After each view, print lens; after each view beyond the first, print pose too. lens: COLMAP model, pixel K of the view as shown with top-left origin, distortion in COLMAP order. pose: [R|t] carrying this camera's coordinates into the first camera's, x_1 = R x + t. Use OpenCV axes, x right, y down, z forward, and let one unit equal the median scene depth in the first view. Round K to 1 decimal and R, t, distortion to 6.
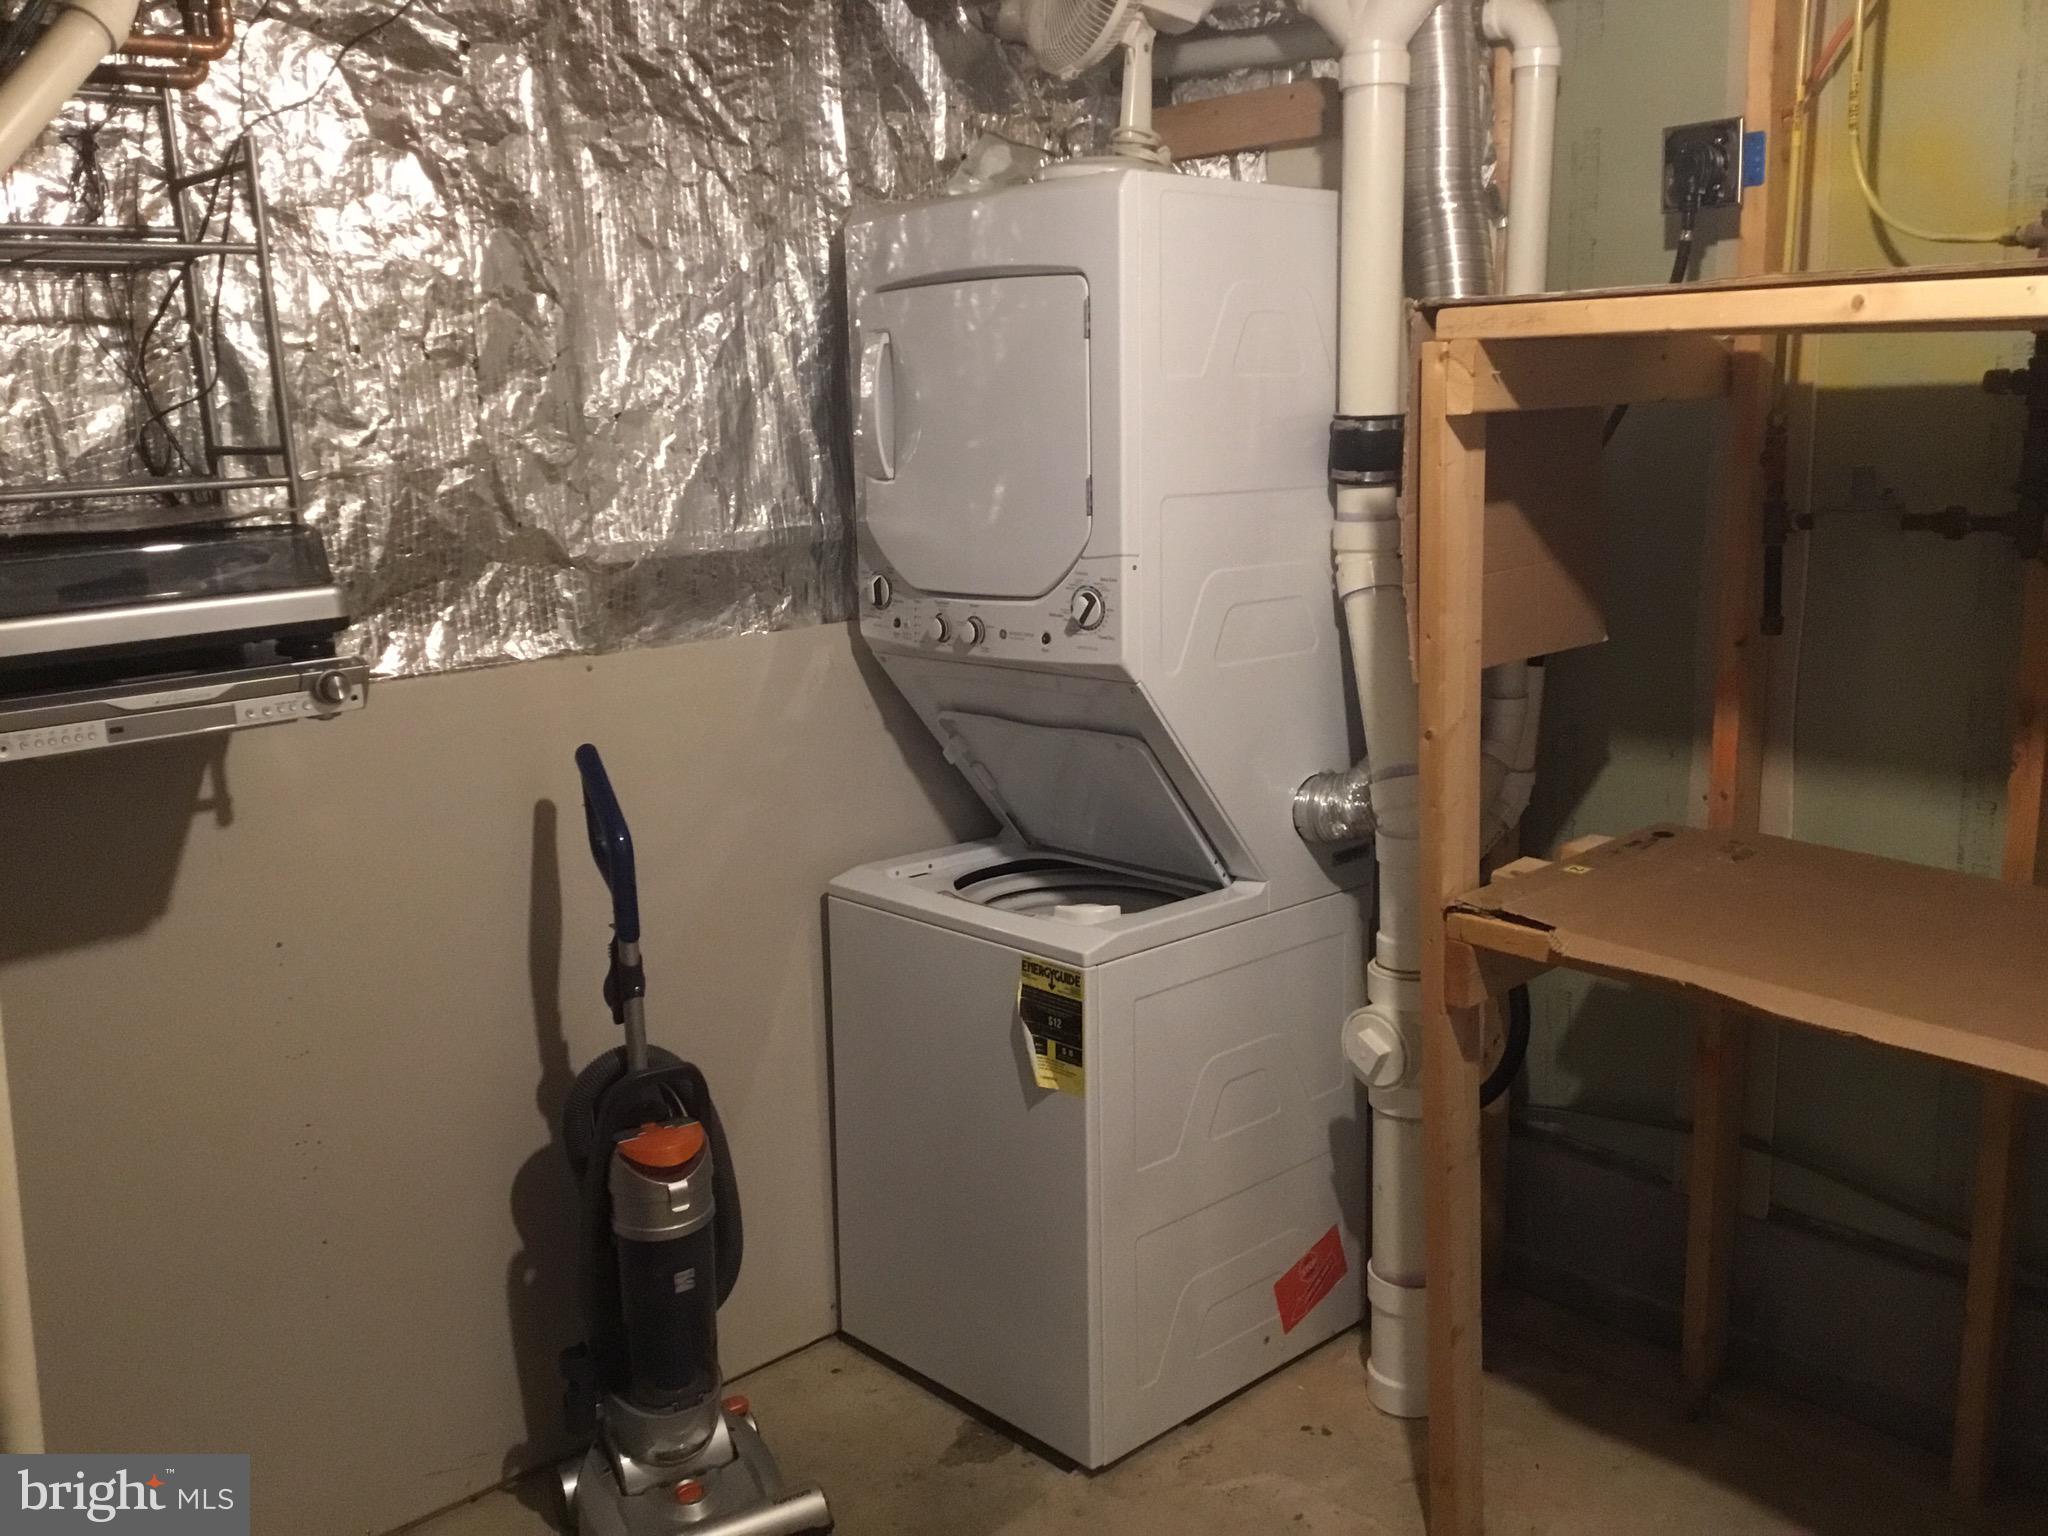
lens RADIAL K [[1821.3, 0, 1035.0], [0, 1821.3, 756.3], [0, 0, 1]] dist [0.119202, -0.177348]
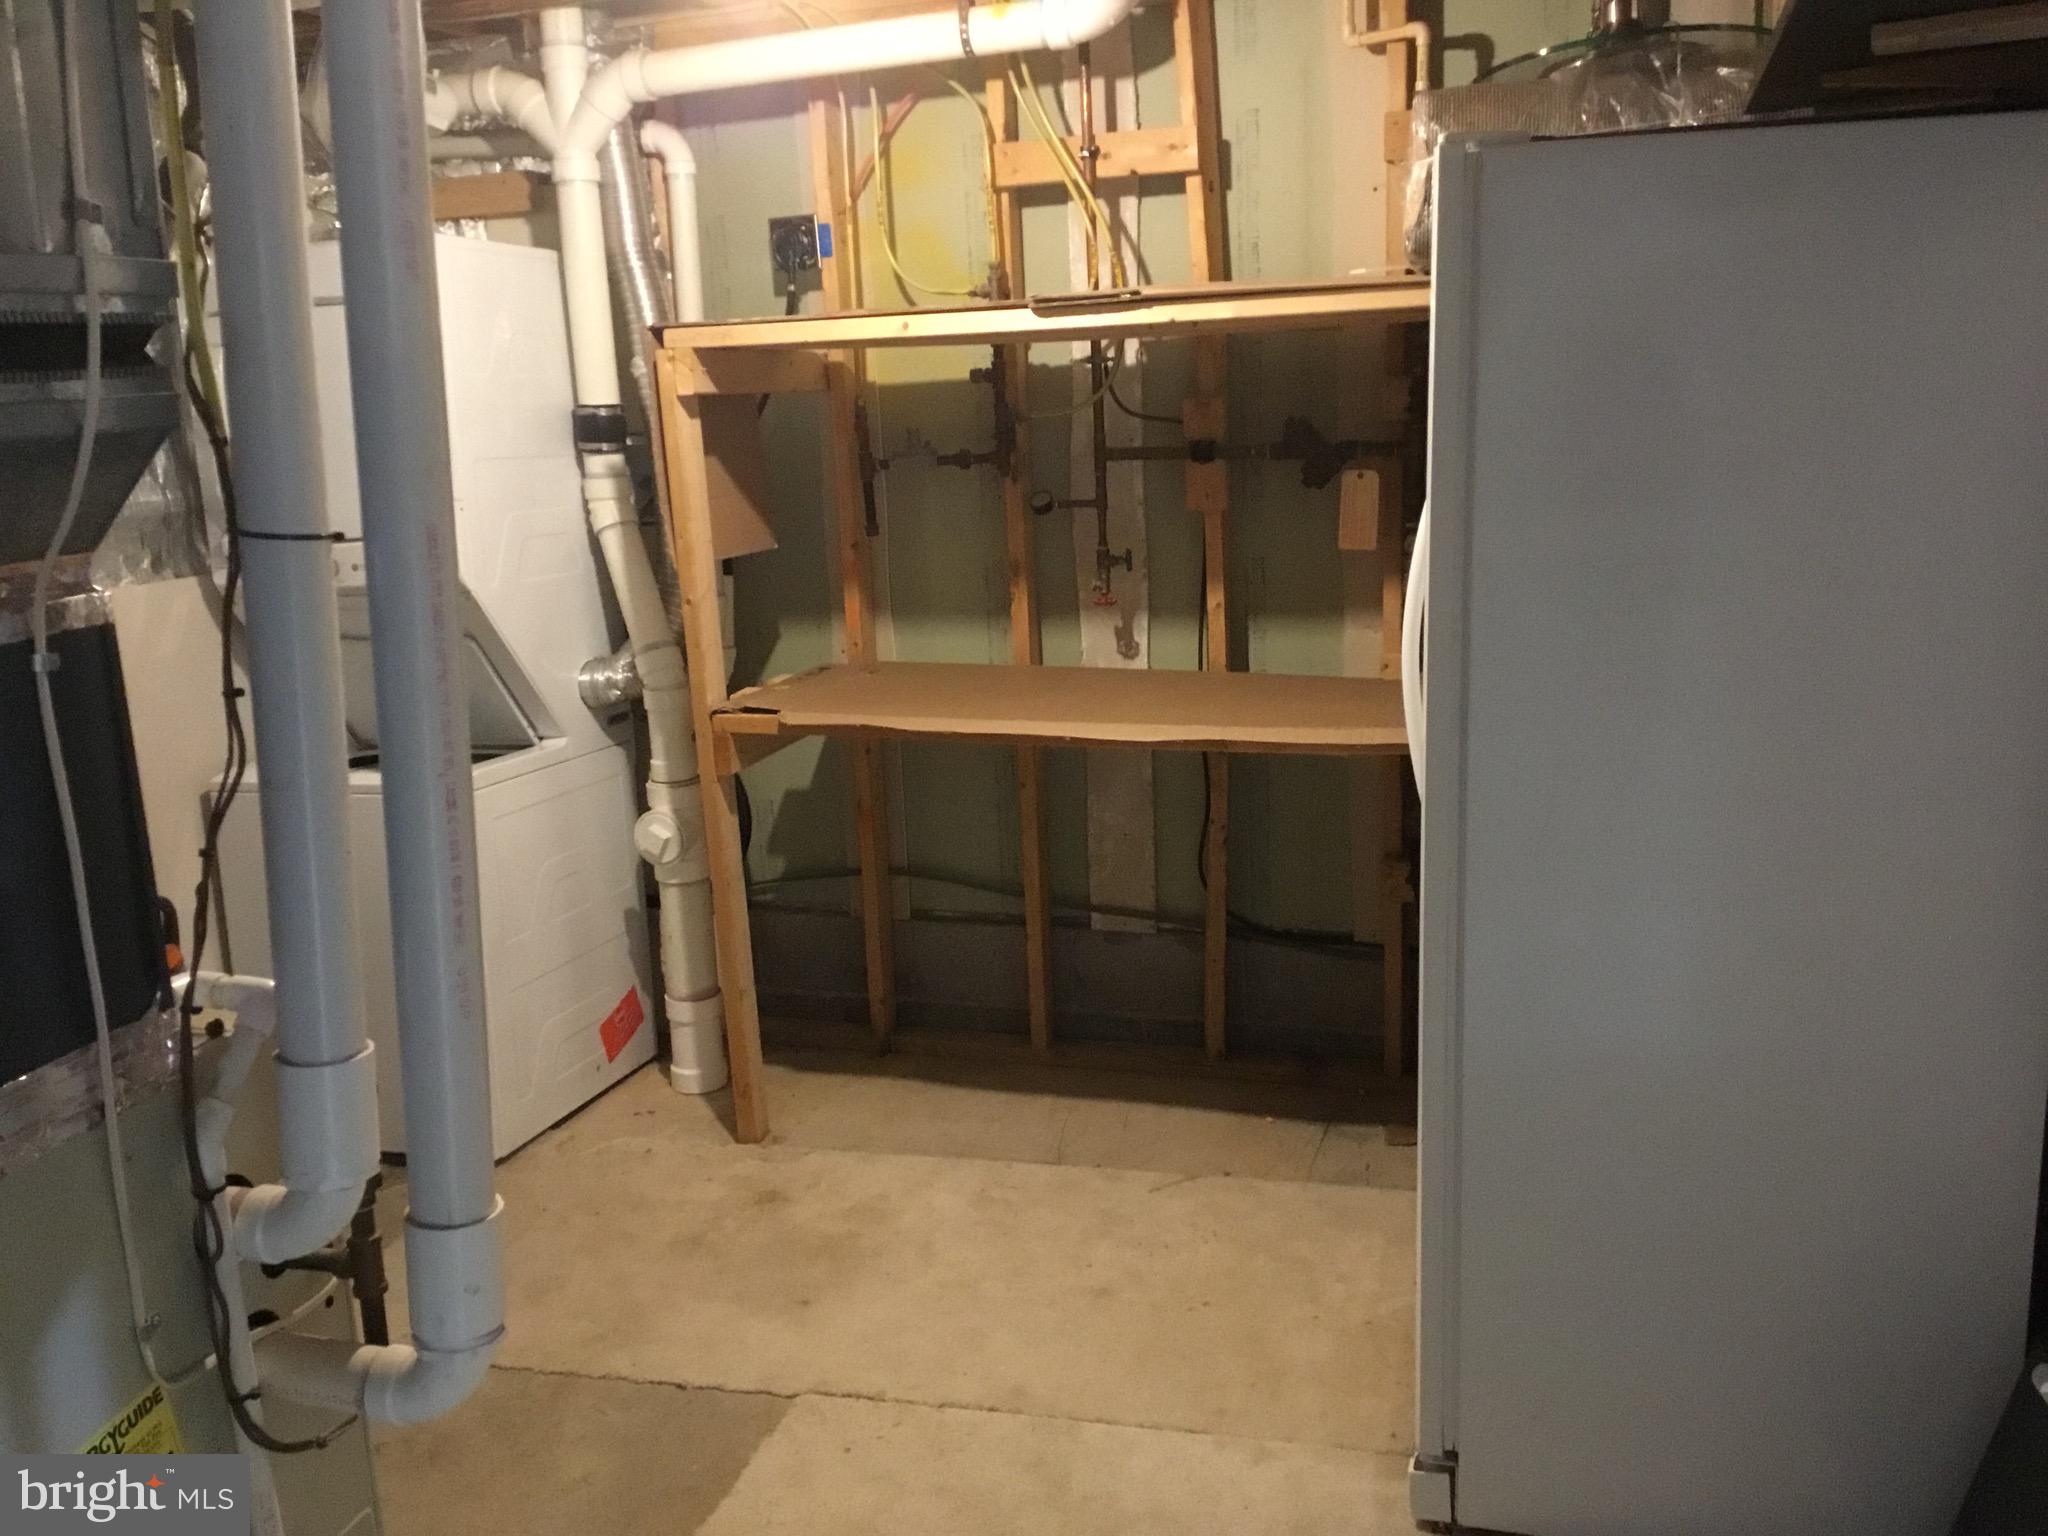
lens RADIAL K [[1821.3, 0, 1013.5], [0, 1821.3, 758.9], [0, 0, 1]] dist [0.119202, -0.177348]
pose [[0.879572, -0.111341, 0.462554, -0.235699], [0.121450, 0.992566, 0.007977, 0.120963], [-0.460003, 0.049161, 0.886555, -0.428808]]
